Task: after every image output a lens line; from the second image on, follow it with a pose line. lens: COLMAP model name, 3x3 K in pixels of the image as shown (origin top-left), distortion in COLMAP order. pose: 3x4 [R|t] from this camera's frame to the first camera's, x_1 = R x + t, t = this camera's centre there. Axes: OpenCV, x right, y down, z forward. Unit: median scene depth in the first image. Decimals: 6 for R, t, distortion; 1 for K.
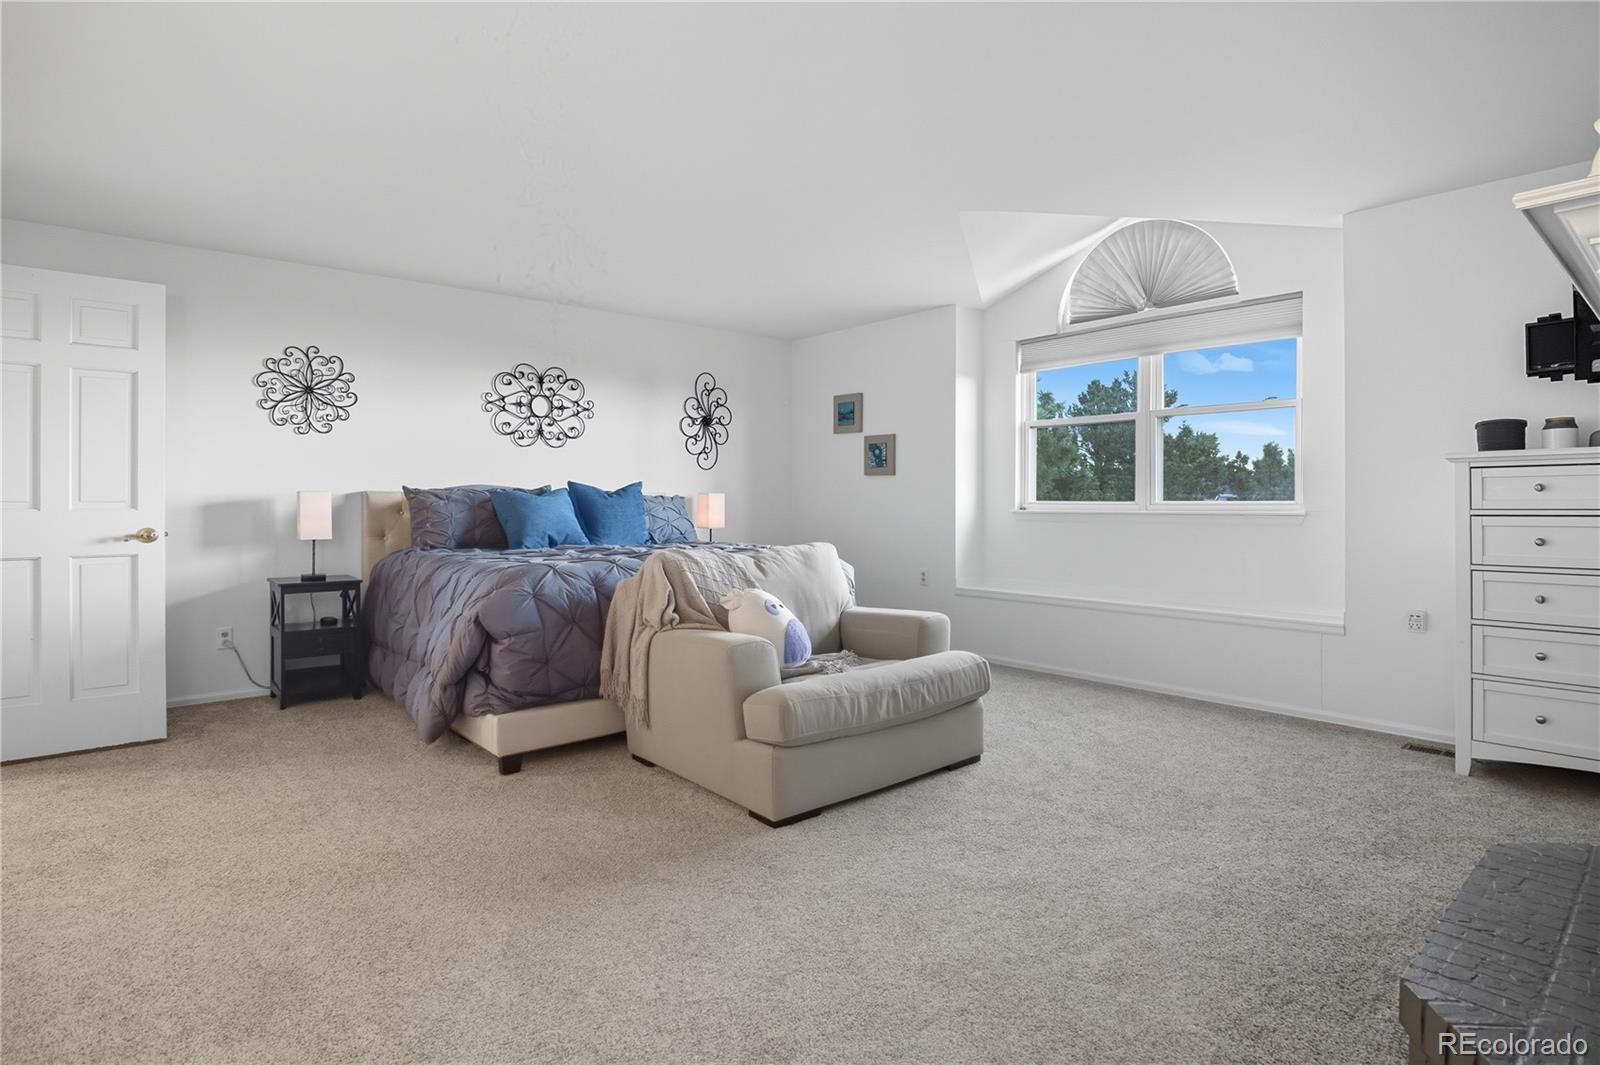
lens RADIAL K [[797.1, 0, 800.0], [0, 797.1, 532.5], [0, 0, 1]] dist [-0.026438, -0.001260]
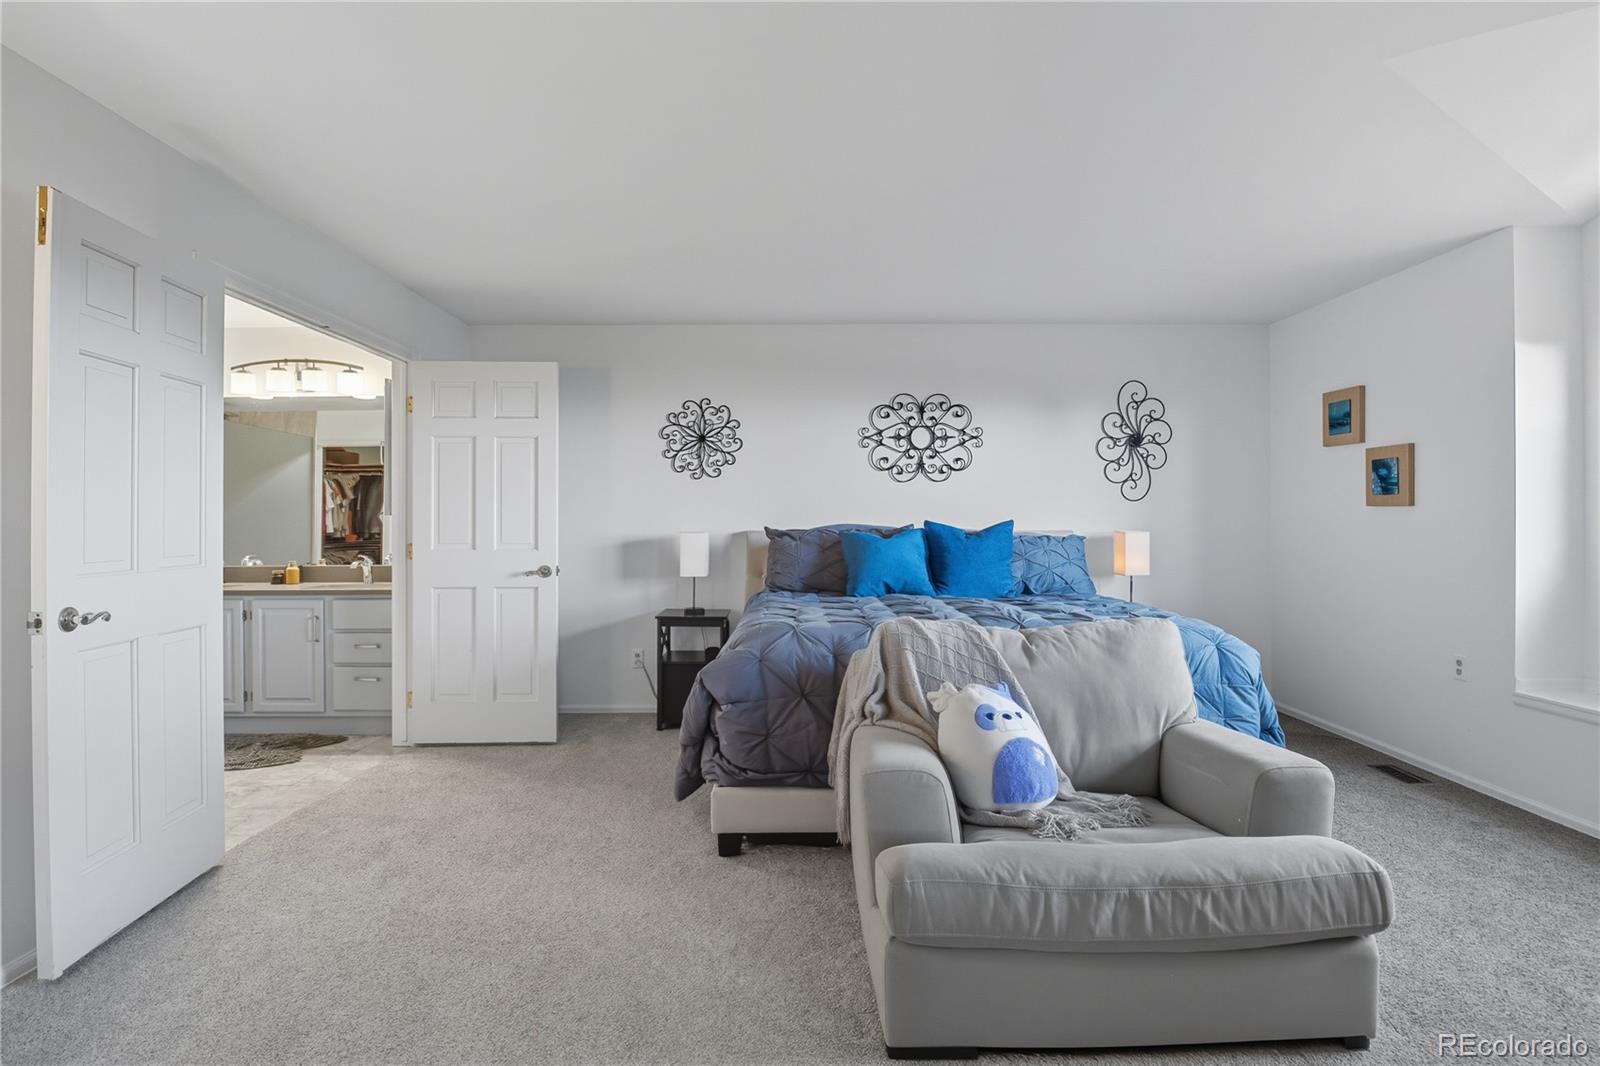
lens RADIAL K [[797.1, 0, 800.0], [0, 797.1, 533.0], [0, 0, 1]] dist [-0.026438, -0.001260]
pose [[0.768732, 0.008278, -0.639518, 0.183566], [-0.025158, 0.999534, -0.017302, -0.032934], [0.639076, 0.029389, 0.768582, 0.232437]]
